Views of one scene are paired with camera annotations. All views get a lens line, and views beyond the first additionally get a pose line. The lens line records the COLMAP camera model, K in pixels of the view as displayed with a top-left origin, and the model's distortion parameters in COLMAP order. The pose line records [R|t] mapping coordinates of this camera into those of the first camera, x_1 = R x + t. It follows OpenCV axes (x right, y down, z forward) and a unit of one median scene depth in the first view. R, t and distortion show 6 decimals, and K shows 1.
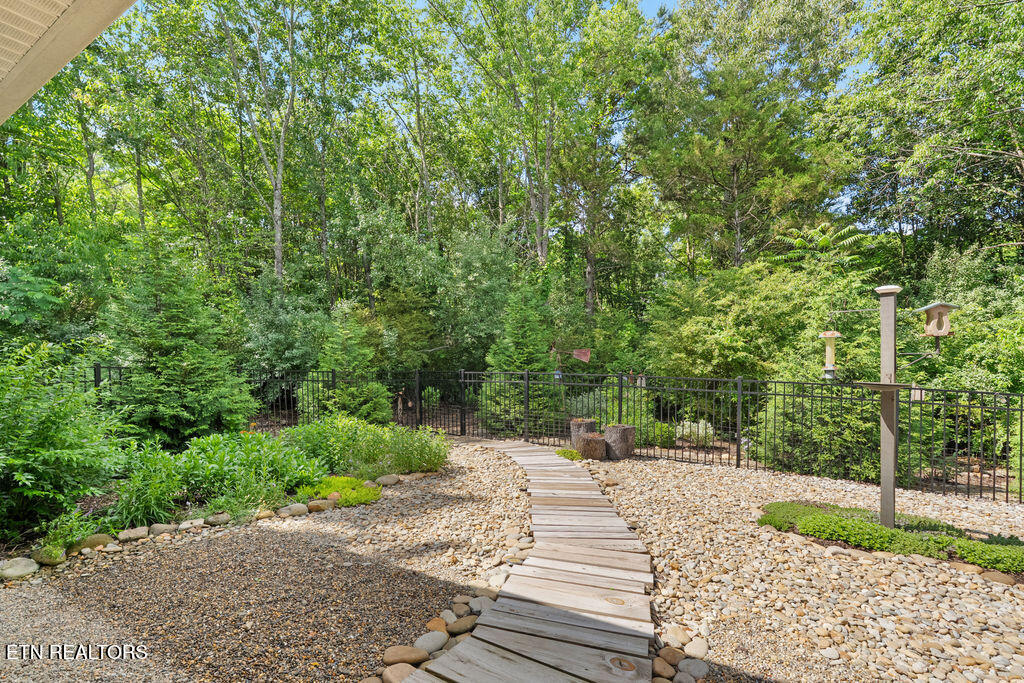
lens RADIAL K [[457.6, 0, 511.4], [0, 457.6, 347.9], [0, 0, 1]] dist [0.005198, -0.001029]
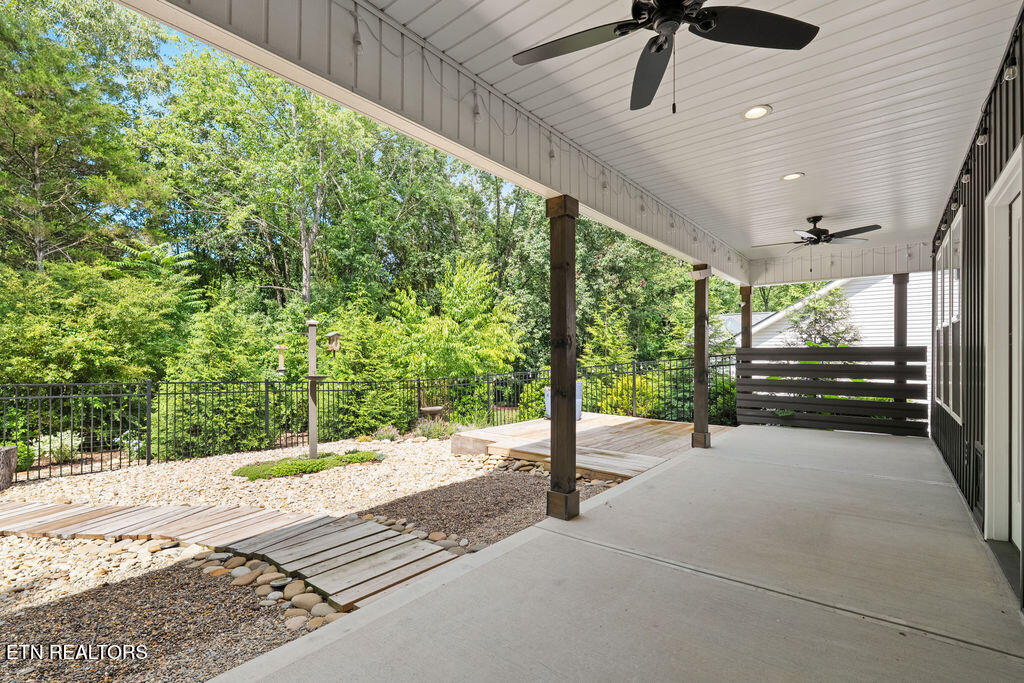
lens RADIAL K [[457.6, 0, 507.3], [0, 457.6, 350.5], [0, 0, 1]] dist [0.005198, -0.001029]
pose [[0.156608, 0.022488, 0.987405, -0.437065], [-0.017543, 0.999646, -0.019985, 0.001170], [-0.987505, -0.014192, 0.156947, 0.009083]]
